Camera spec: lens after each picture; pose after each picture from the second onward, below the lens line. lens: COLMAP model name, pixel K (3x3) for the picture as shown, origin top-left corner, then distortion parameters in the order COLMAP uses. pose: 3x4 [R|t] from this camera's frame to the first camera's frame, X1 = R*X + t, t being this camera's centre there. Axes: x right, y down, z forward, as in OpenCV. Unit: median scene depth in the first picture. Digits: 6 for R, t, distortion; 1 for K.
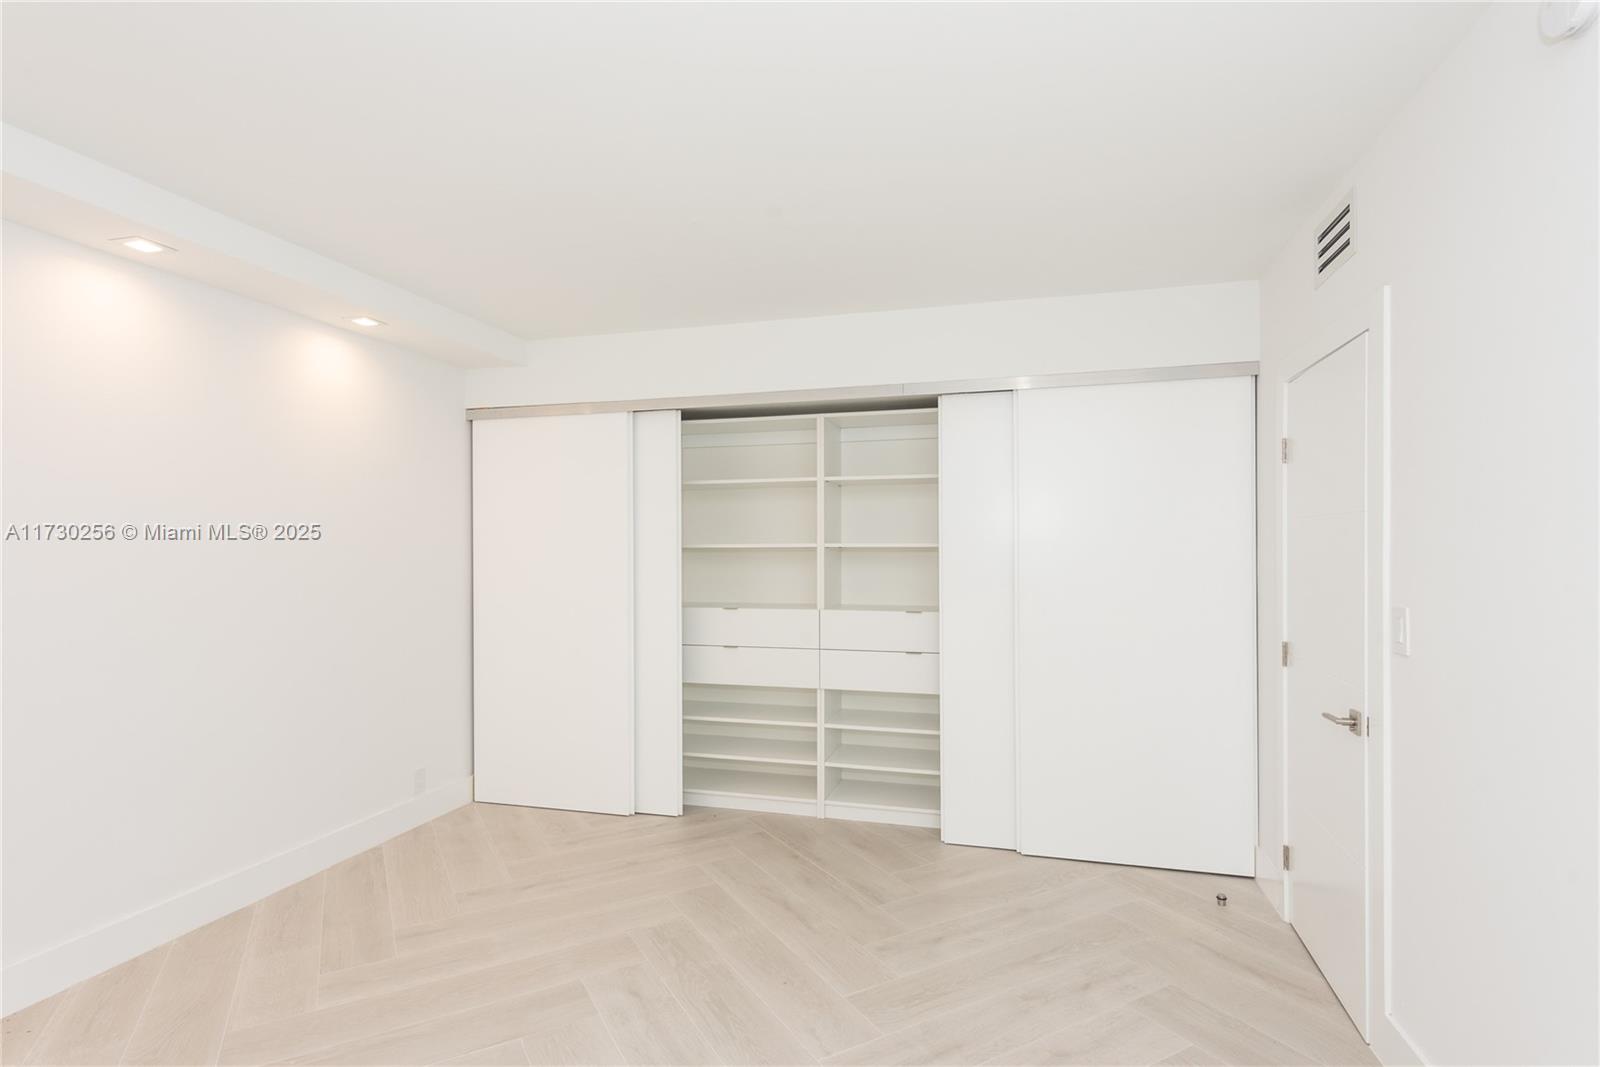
lens RADIAL K [[828.9, 0, 797.7], [0, 828.9, 531.6], [0, 0, 1]] dist [-0.001412, -0.000120]
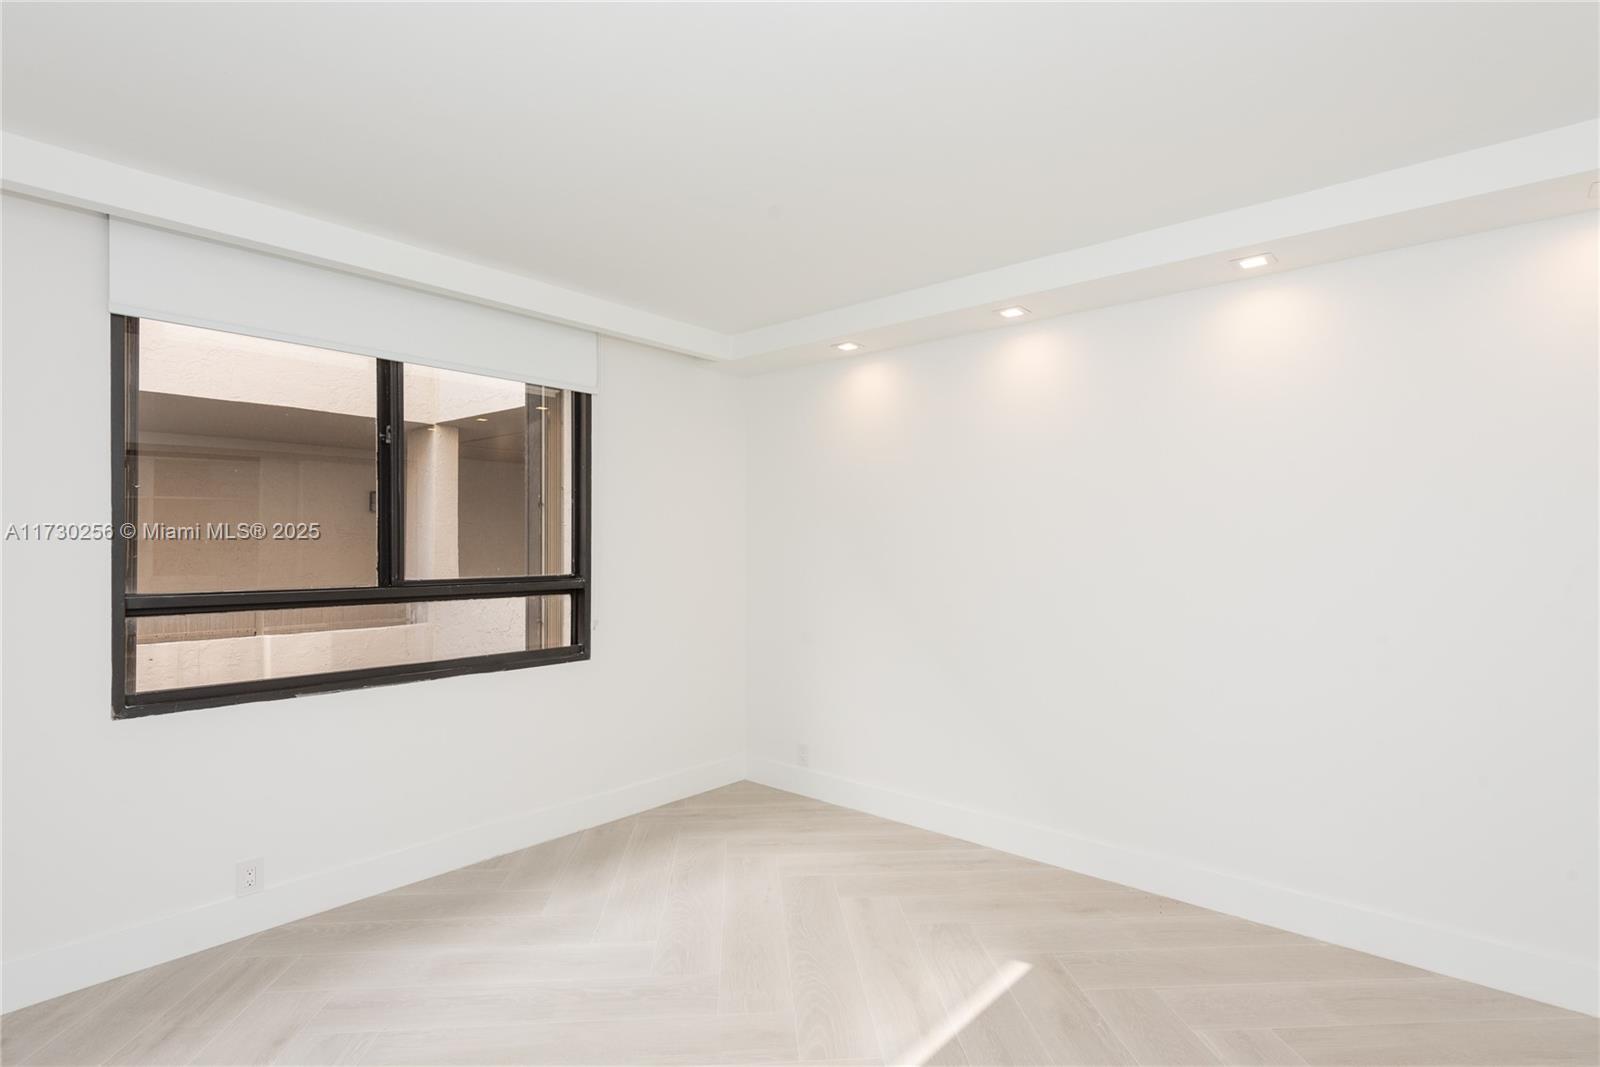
lens RADIAL K [[828.9, 0, 798.4], [0, 828.9, 537.4], [0, 0, 1]] dist [-0.001412, -0.000120]
pose [[-0.417298, 0.003523, -0.908763, 0.421539], [0.002911, 0.999993, 0.002540, 0.017532], [0.908765, -0.001586, -0.417305, 0.929041]]
